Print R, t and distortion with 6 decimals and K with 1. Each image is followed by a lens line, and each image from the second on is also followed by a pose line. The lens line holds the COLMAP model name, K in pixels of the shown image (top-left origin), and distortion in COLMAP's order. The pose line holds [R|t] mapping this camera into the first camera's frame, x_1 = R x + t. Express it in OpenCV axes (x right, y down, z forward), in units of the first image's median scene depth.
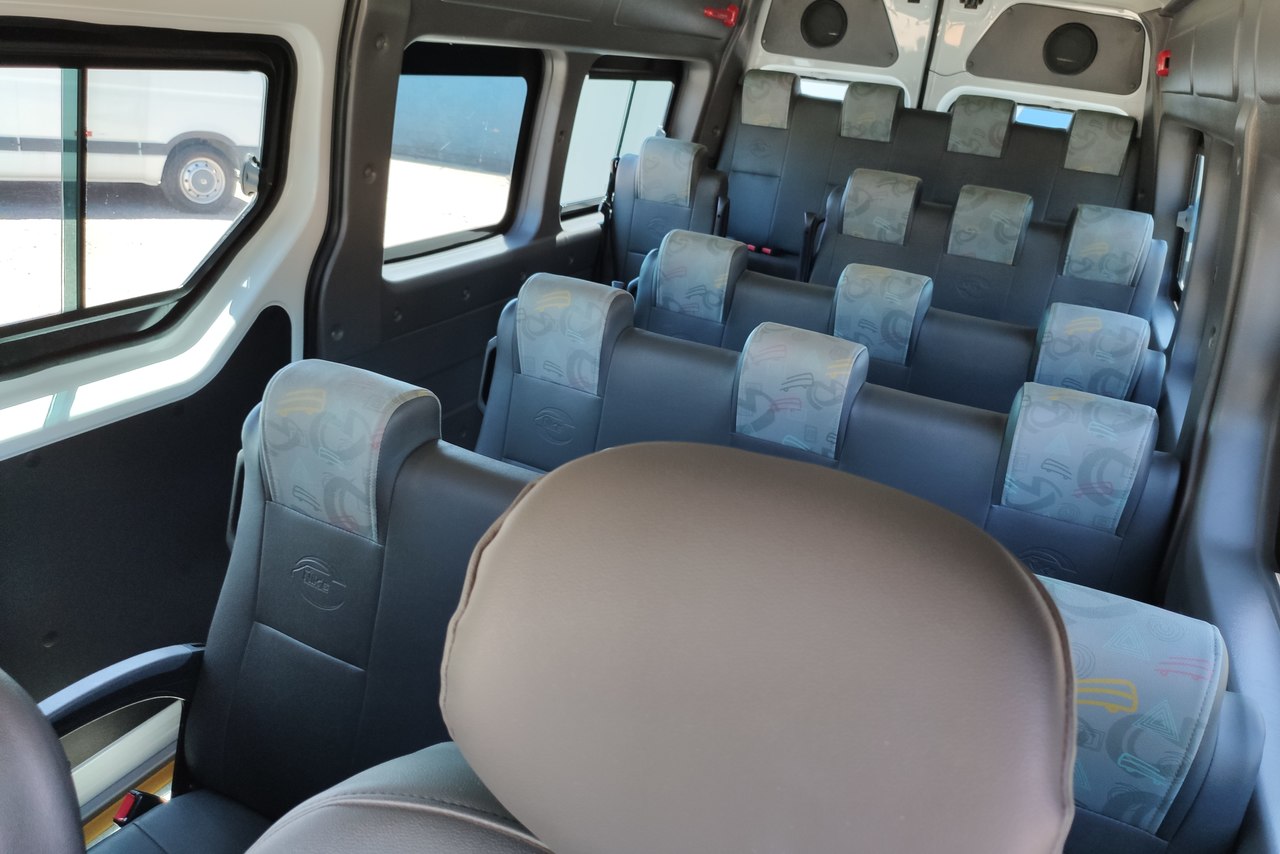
lens RADIAL K [[965.4, 0, 641.3], [0, 965.4, 429.6], [0, 0, 1]] dist [0.081991, -0.131750]
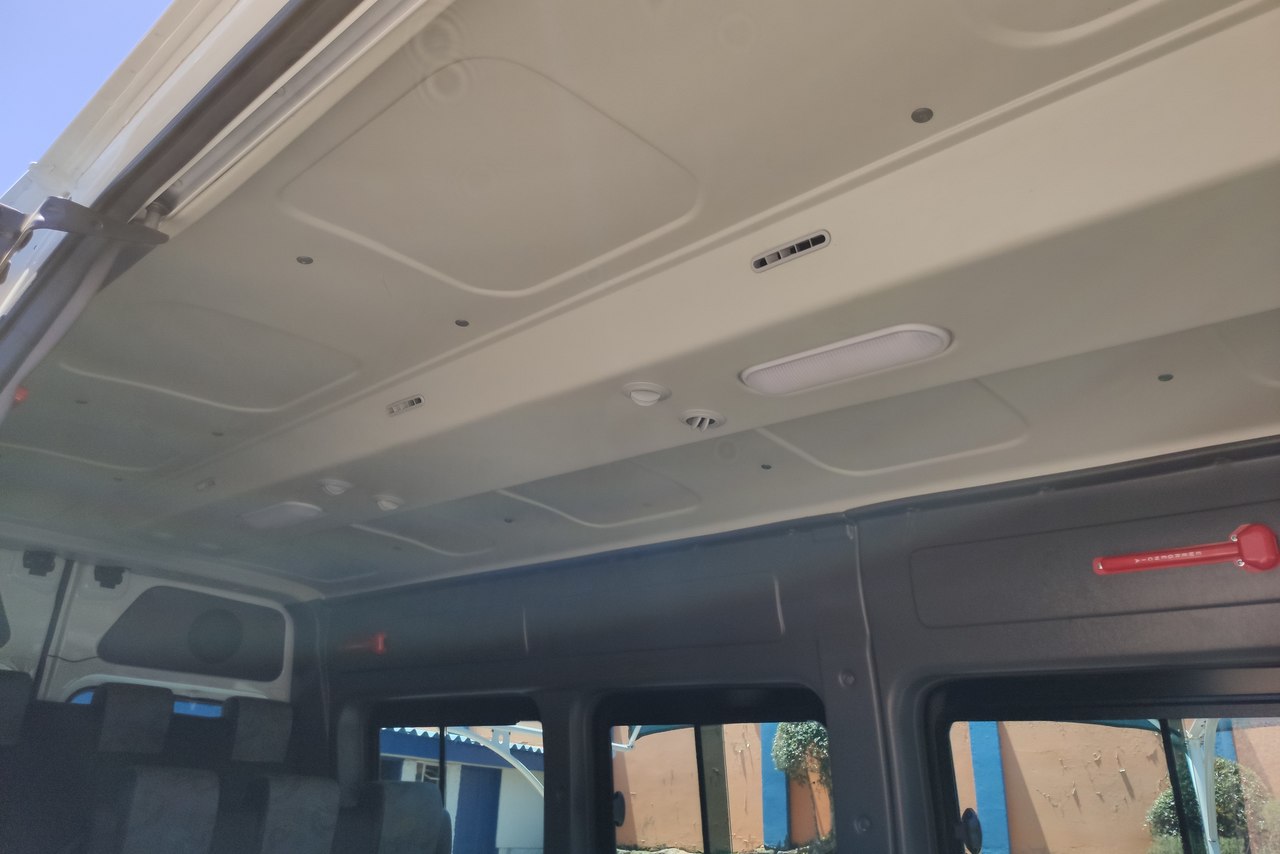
lens RADIAL K [[962.0, 0, 640.0], [0, 962.0, 427.0], [0, 0, 1]] dist [0.073827, -0.110134]
pose [[0.337517, 0.240110, 0.910181, -0.412630], [0.343824, 0.868666, -0.356656, -0.105255], [-0.876280, 0.433320, 0.210635, 0.431659]]
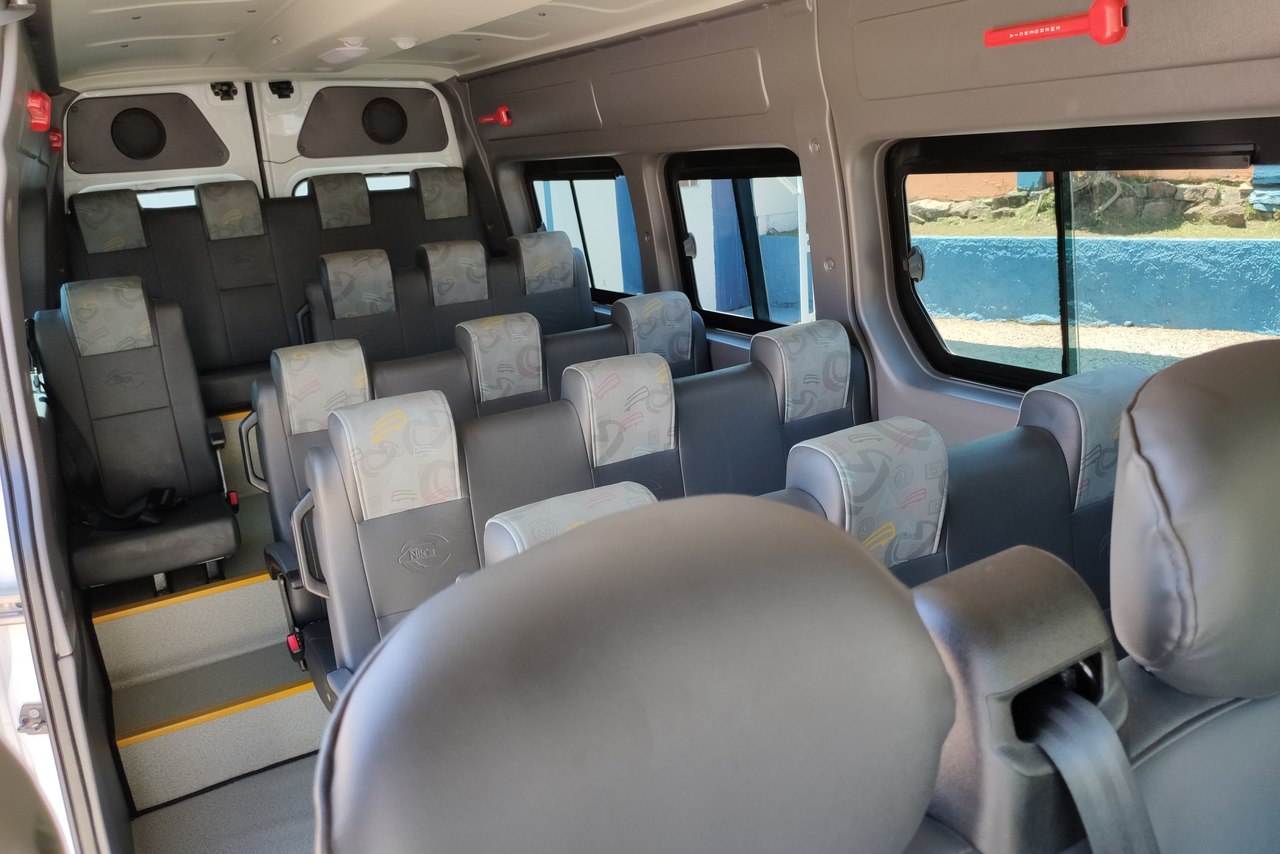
lens RADIAL K [[968.0, 0, 640.0], [0, 968.0, 427.0], [0, 0, 1]] dist [0.066916, -0.119284]
pose [[0.582160, -0.365929, 0.726075, -0.417450], [0.424292, 0.898493, 0.112632, -0.089848], [-0.693589, 0.242498, 0.678328, 0.142246]]
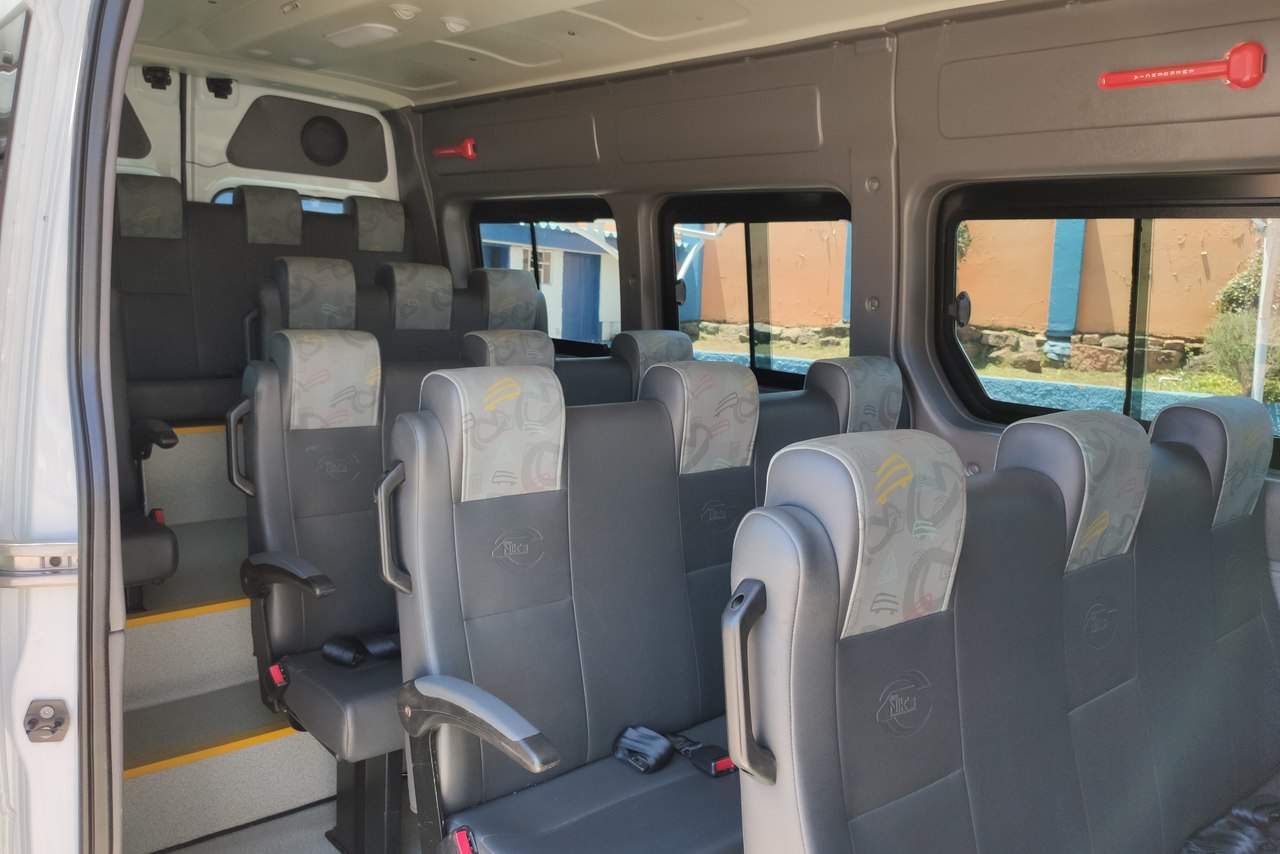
lens RADIAL K [[965.4, 0, 641.3], [0, 965.4, 429.6], [0, 0, 1]] dist [0.081991, -0.131750]
pose [[0.428717, -0.236924, 0.871819, -0.503706], [0.338278, 0.936898, 0.088262, -0.091784], [-0.837717, 0.257077, 0.481810, 0.352083]]
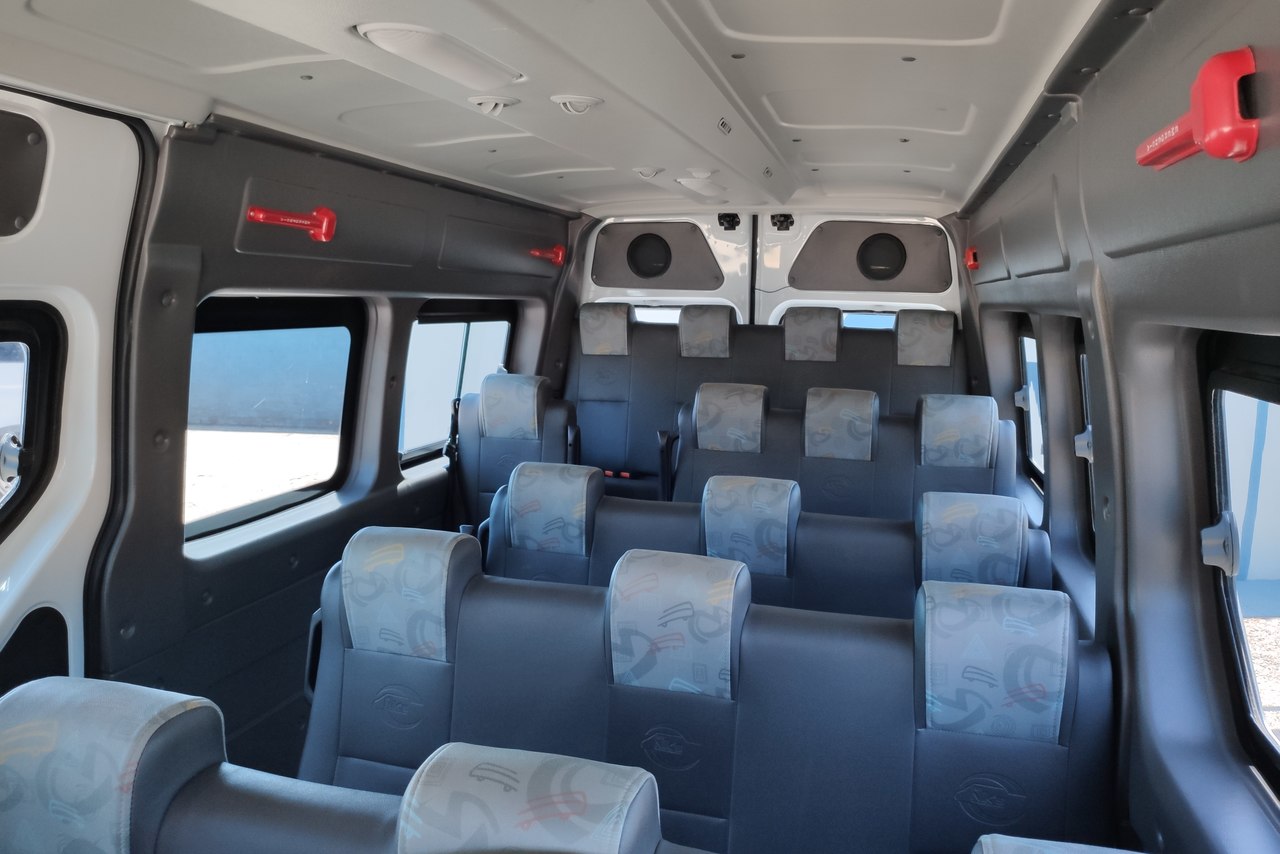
lens RADIAL K [[965.4, 0, 641.3], [0, 965.4, 429.6], [0, 0, 1]] dist [0.081991, -0.131750]
pose [[0.983433, -0.109466, 0.144485, 0.014376], [0.140569, 0.963795, -0.226581, -0.009974], [-0.114451, 0.243137, 0.963216, 0.078094]]
